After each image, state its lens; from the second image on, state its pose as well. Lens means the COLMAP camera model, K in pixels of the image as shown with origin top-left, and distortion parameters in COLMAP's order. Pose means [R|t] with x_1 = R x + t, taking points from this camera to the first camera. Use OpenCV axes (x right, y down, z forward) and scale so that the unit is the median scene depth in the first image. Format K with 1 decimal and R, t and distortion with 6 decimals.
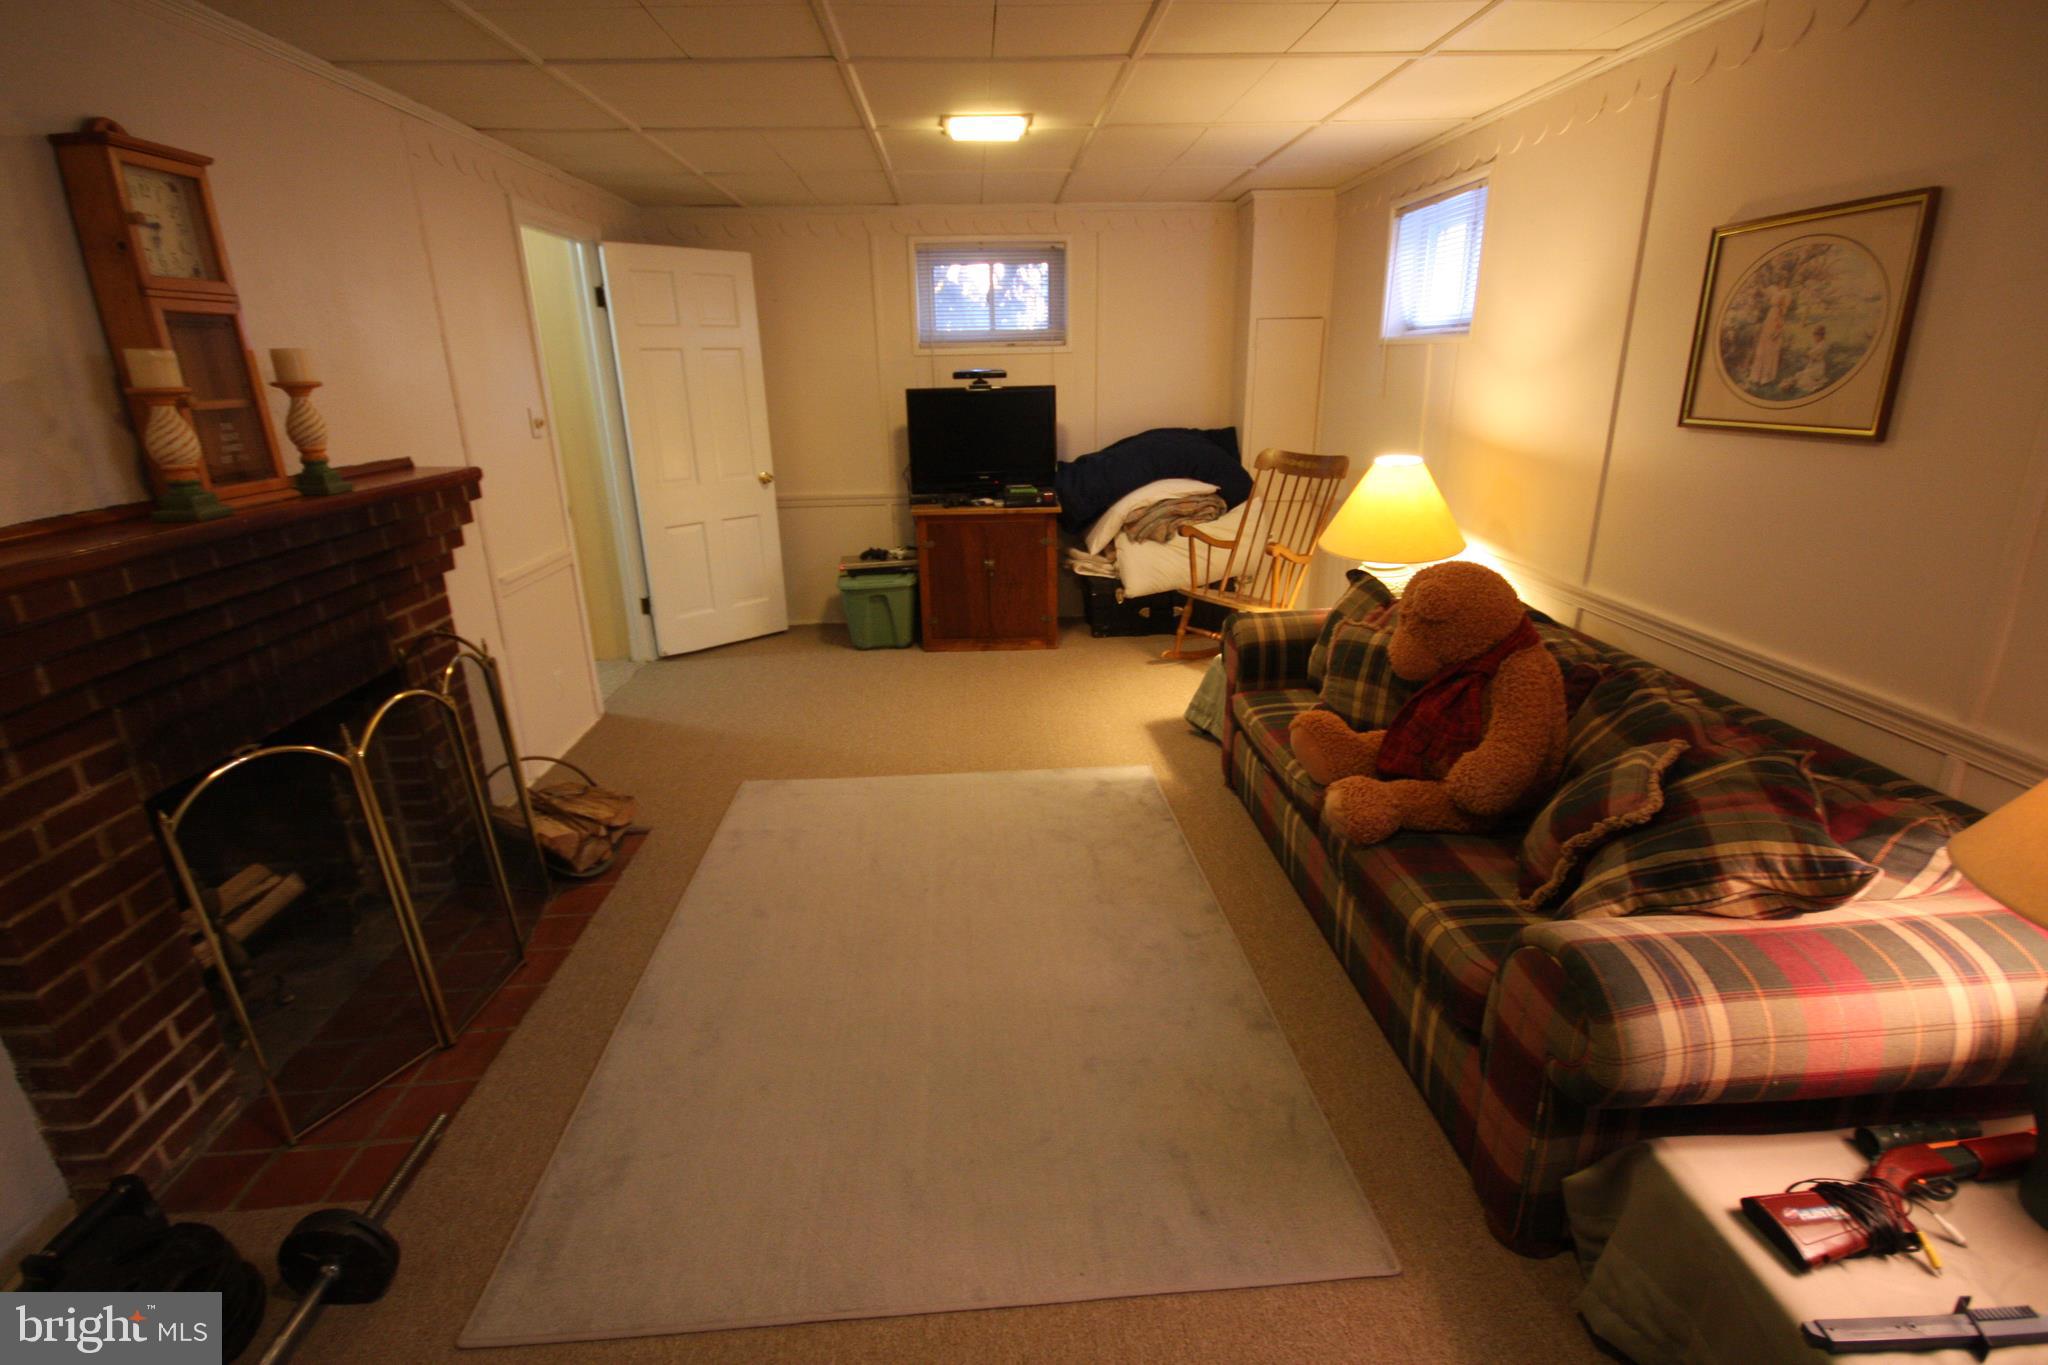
lens RADIAL K [[952.0, 0, 1024.0], [0, 952.0, 682.5], [0, 0, 1]] dist [0.014426, -0.016309]
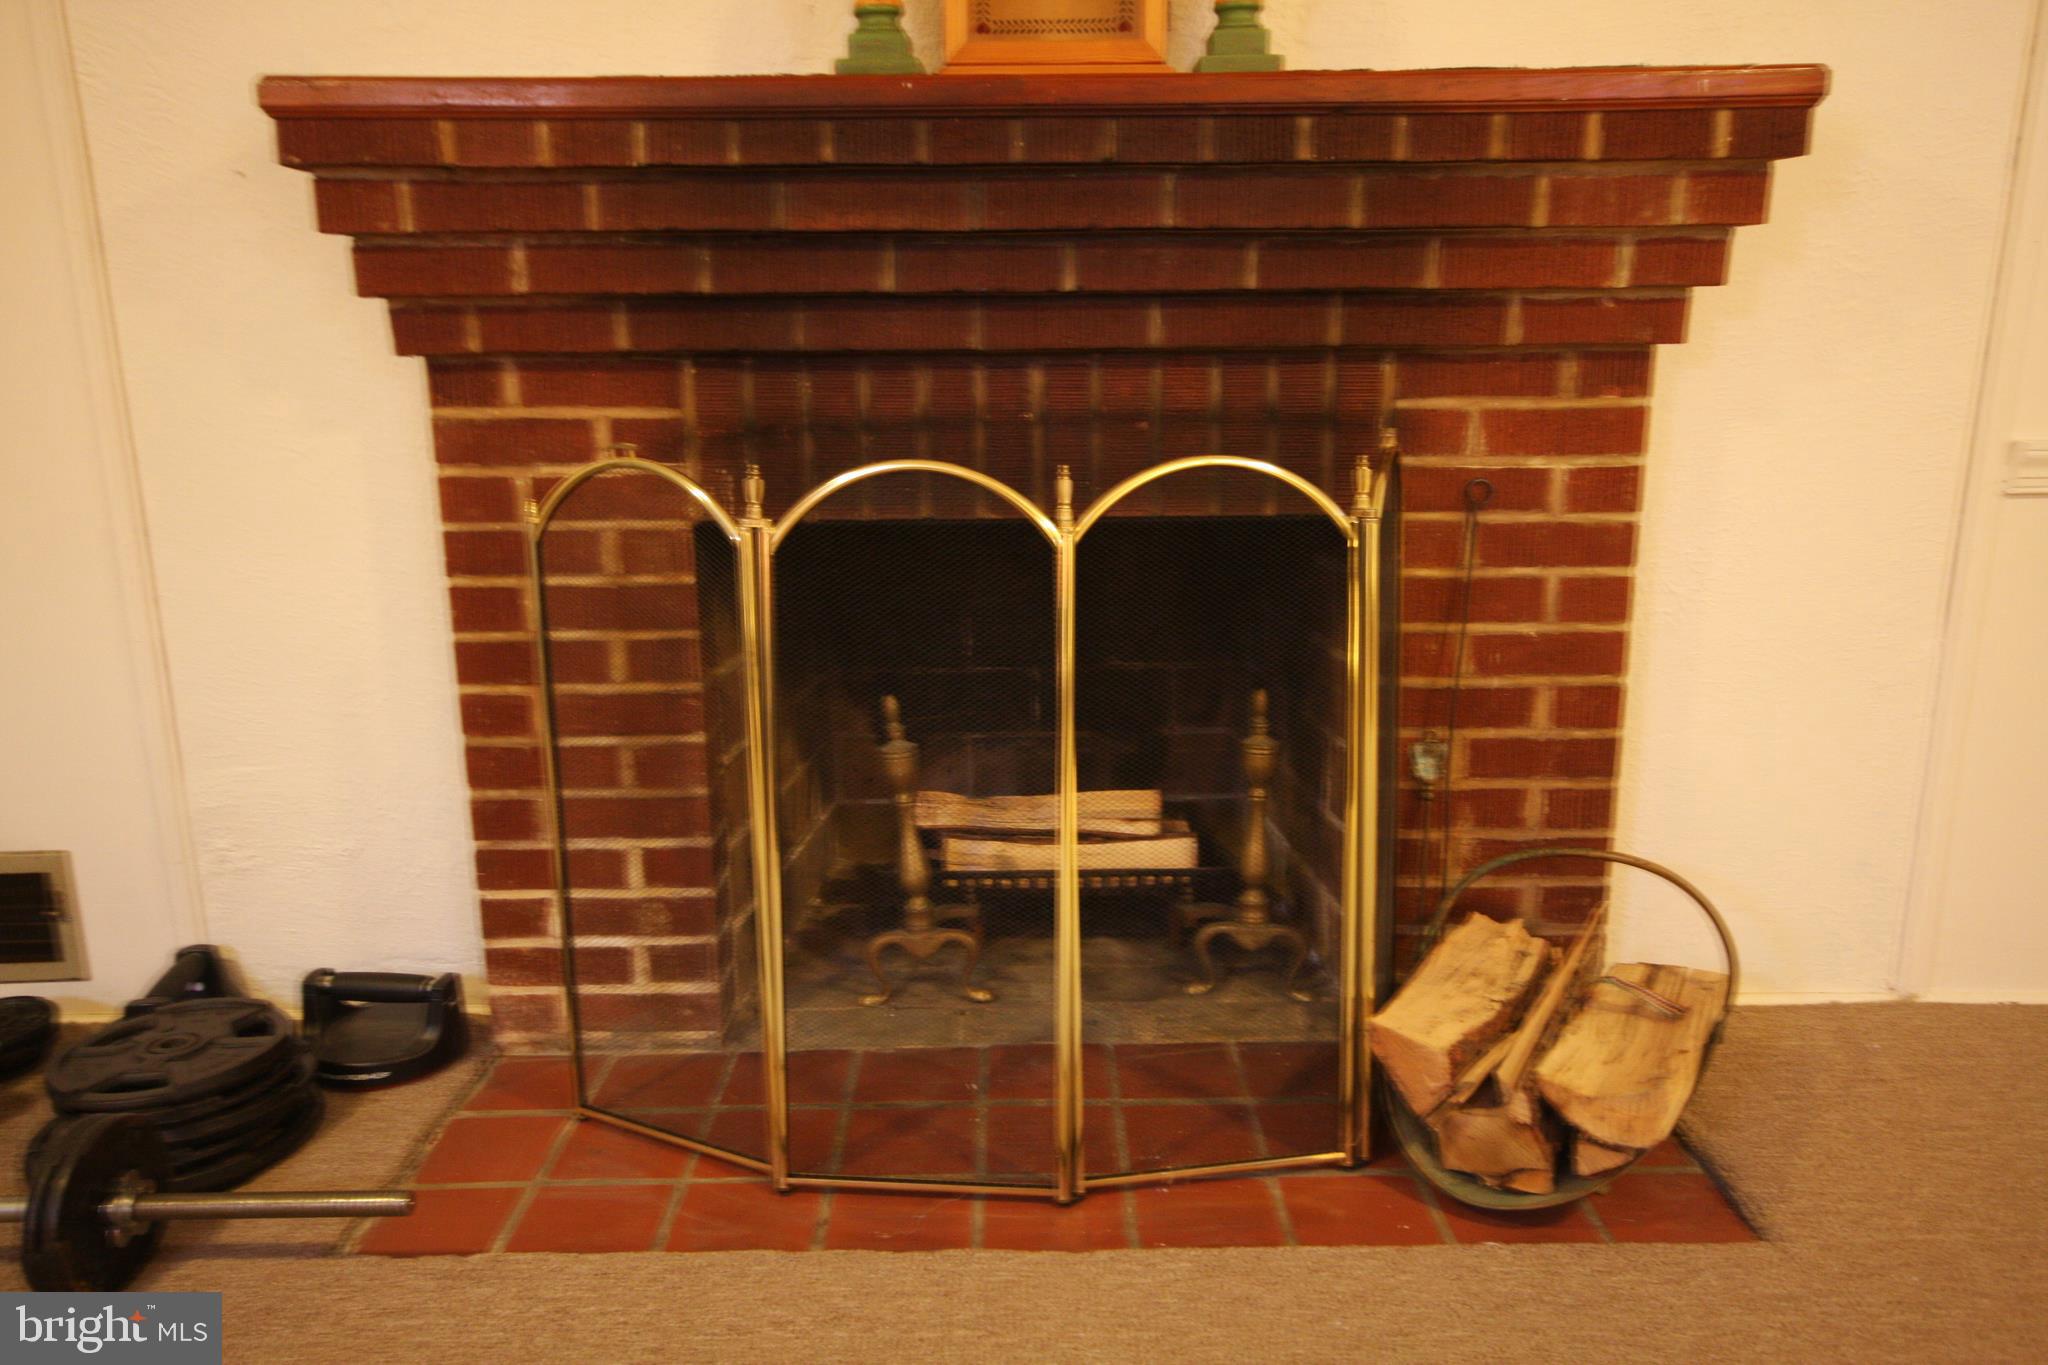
lens RADIAL K [[1531.2, 0, 1024.0], [0, 1531.2, 682.5], [0, 0, 1]] dist [0.003651, 0.000323]
pose [[-0.067815, 0.248292, -0.966308, 0.084698], [-0.308900, 0.915721, 0.256973, -0.105000], [0.948674, 0.315920, 0.014598, 1.170174]]
